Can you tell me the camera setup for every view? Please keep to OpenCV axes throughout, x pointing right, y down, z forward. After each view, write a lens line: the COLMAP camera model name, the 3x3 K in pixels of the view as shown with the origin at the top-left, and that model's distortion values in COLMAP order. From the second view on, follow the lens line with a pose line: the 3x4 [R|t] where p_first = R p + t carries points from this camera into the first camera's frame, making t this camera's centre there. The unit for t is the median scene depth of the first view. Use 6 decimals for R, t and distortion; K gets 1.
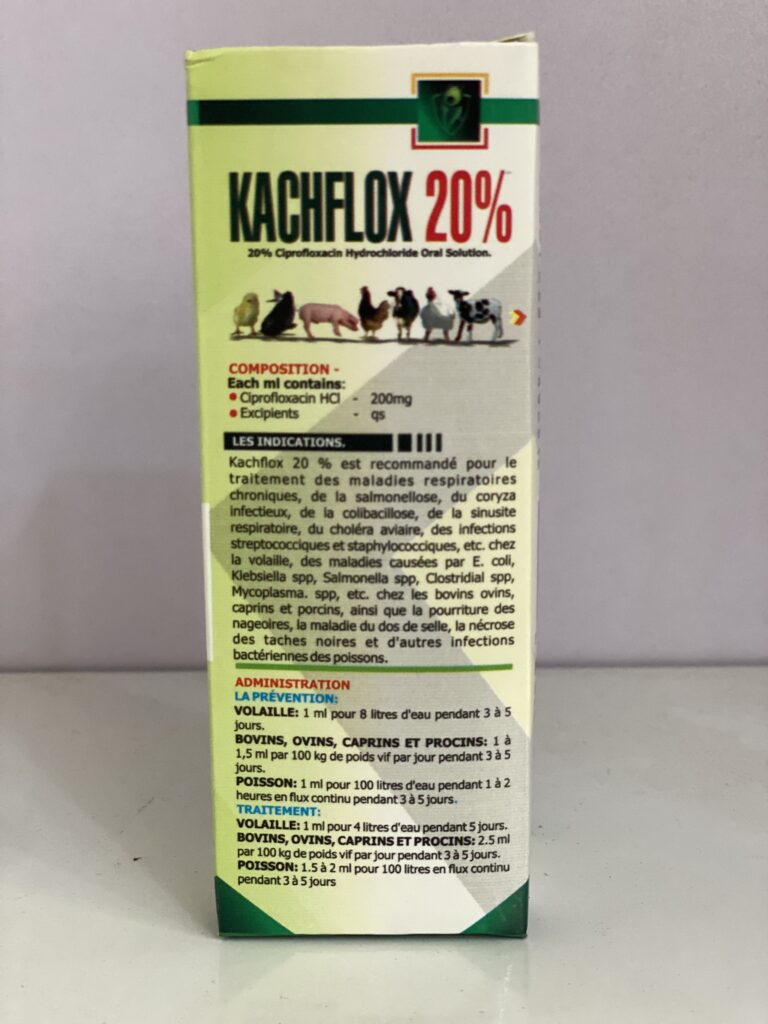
lens RADIAL K [[1522.6, 0, 379.3], [0, 1522.6, 516.1], [0, 0, 1]] dist [-0.060178, 0.000000]
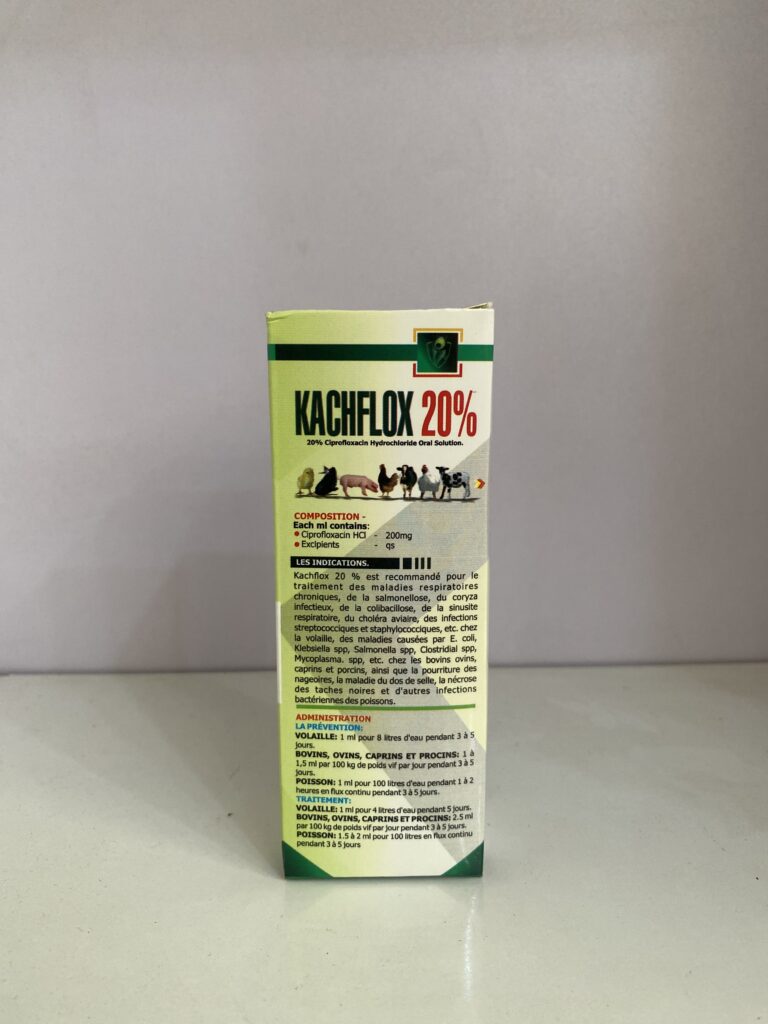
lens RADIAL K [[791.2, 0, 393.1], [0, 791.2, 506.3], [0, 0, 1]] dist [0.006974, -0.005878]
pose [[0.999888, 0.004860, 0.014168, -0.009168], [-0.003799, 0.997252, -0.073982, -0.045472], [-0.014489, 0.073919, 0.997159, 0.184774]]
